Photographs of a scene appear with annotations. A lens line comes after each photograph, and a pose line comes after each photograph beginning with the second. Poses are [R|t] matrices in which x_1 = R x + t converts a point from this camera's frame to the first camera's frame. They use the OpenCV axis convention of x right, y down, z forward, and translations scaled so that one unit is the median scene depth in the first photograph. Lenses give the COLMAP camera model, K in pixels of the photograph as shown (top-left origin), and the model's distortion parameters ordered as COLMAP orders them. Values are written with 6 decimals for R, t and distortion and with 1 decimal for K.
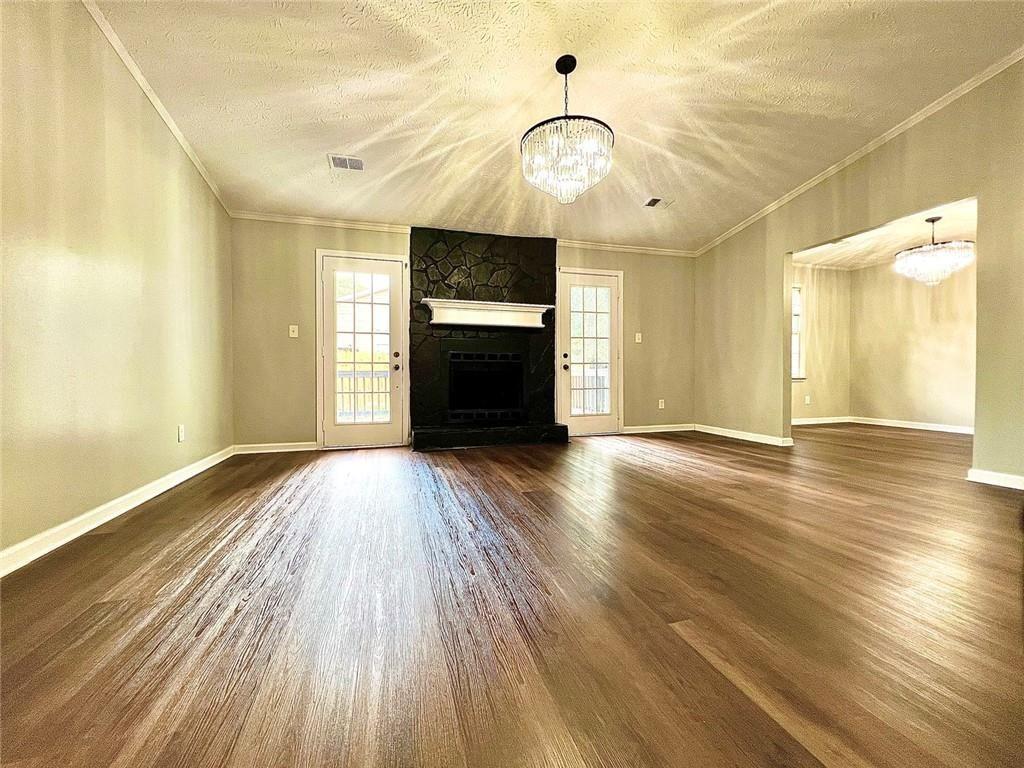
lens RADIAL K [[412.9, 0, 511.9], [0, 412.9, 375.9], [0, 0, 1]] dist [-0.002987, 0.000218]
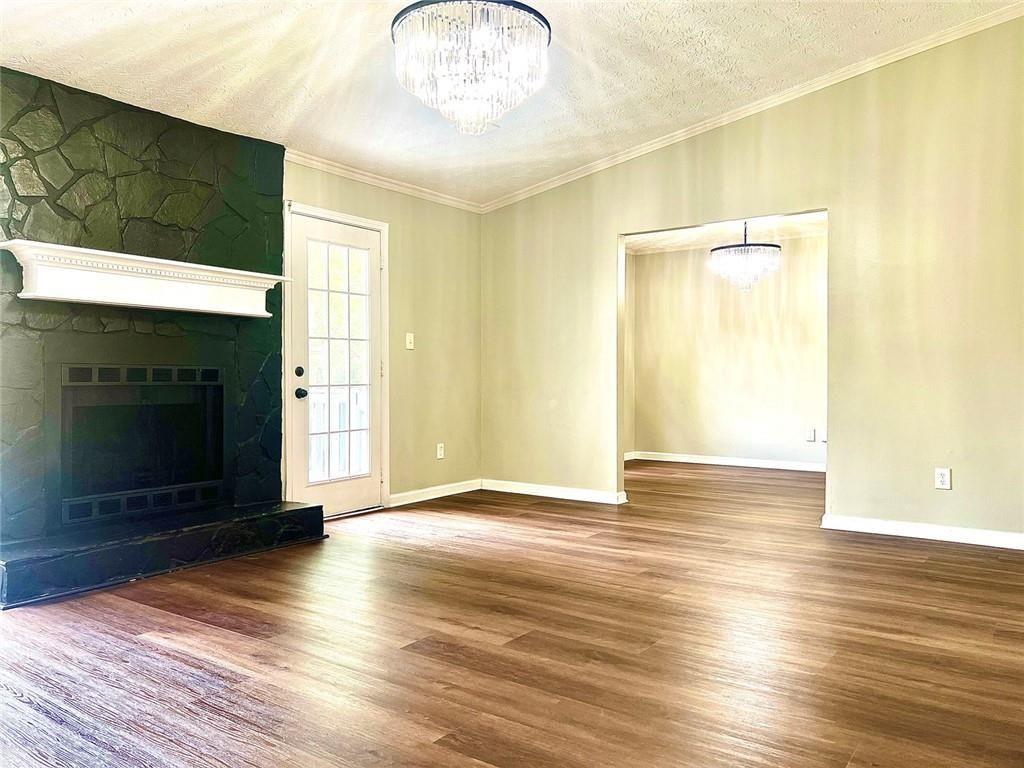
lens RADIAL K [[761.1, 0, 511.2], [0, 761.1, 386.1], [0, 0, 1]] dist [0.027685, -0.005132]
pose [[0.789542, -0.005610, 0.613670, -0.257462], [-0.000848, 0.999947, 0.010233, -0.040797], [-0.613695, -0.008600, 0.789496, 0.061029]]
